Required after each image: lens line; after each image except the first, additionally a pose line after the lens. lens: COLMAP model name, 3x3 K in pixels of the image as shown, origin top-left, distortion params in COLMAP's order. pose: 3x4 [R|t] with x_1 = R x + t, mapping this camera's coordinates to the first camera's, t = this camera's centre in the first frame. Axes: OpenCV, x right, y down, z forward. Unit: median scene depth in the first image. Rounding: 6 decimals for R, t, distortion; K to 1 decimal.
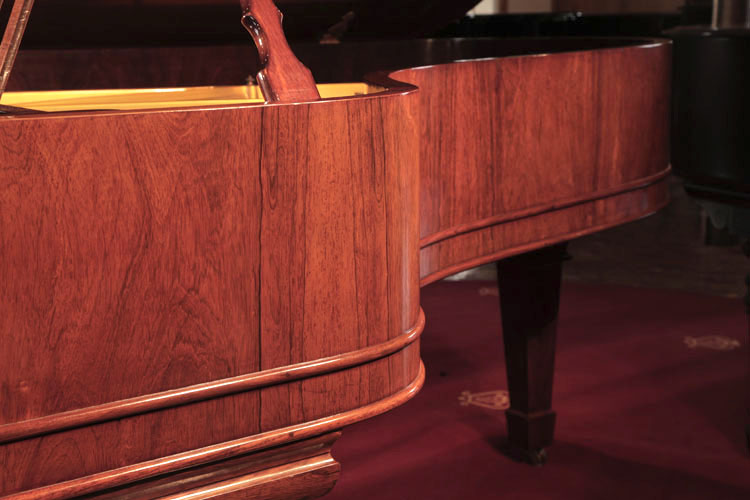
lens RADIAL K [[1307.2, 0, 375.0], [0, 1307.2, 250.0], [0, 0, 1]] dist [0.205228, 0.201342]
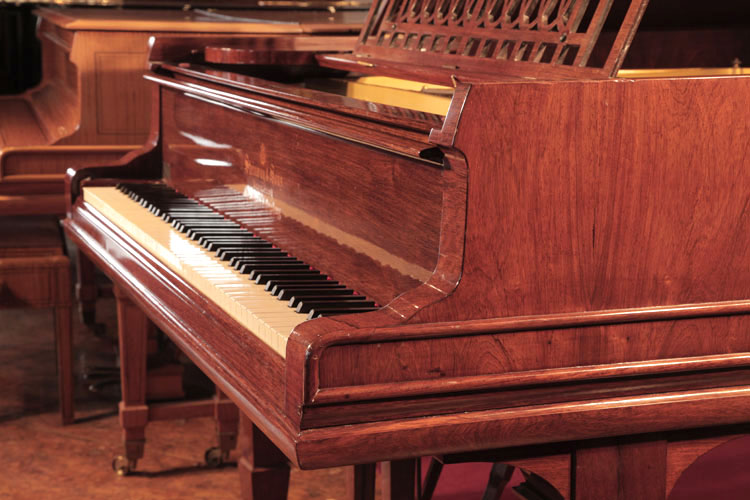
lens RADIAL K [[1447.2, 0, 375.0], [0, 1447.2, 250.0], [0, 0, 1]] dist [0.274980, 0.045116]
pose [[0.965766, 0.064701, -0.251217, -0.177652], [-0.066523, 0.997784, 0.001243, 0.088949], [0.250741, 0.015512, 0.967930, -0.485925]]
